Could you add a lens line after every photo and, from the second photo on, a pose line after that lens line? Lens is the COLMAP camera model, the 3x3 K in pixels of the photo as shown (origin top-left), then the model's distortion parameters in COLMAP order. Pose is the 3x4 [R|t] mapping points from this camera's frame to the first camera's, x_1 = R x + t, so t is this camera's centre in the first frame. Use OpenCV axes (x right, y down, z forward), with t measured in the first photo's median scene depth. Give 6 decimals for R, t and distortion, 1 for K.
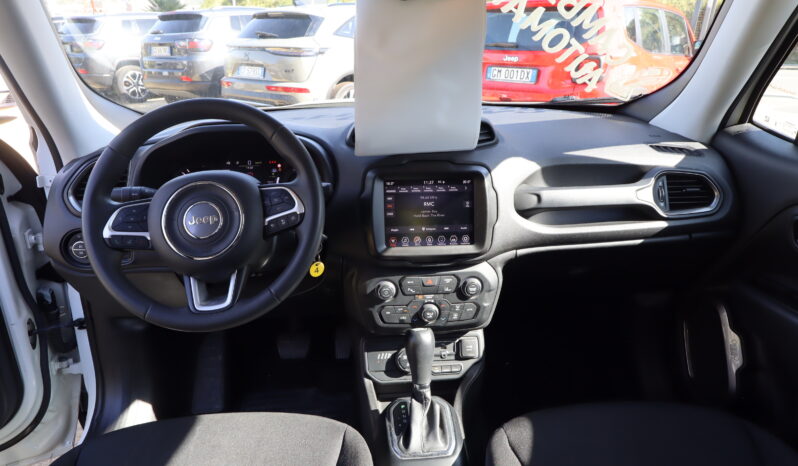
lens RADIAL K [[513.7, 0, 399.0], [0, 513.7, 233.0], [0, 0, 1]] dist [0.002563, -0.000335]
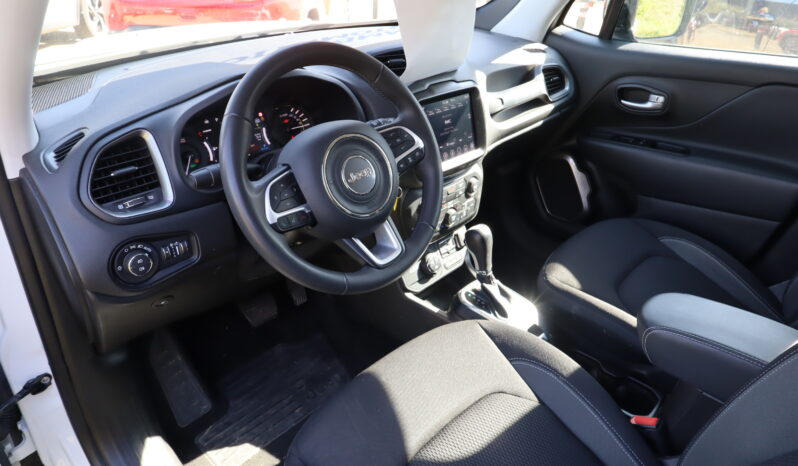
lens RADIAL K [[523.4, 0, 399.0], [0, 523.4, 233.0], [0, 0, 1]] dist [0.002291, 0.000734]
pose [[0.753389, -0.307241, 0.581385, -0.731819], [0.215376, 0.950659, 0.223293, -0.098693], [-0.621304, -0.043010, 0.782389, 0.148830]]
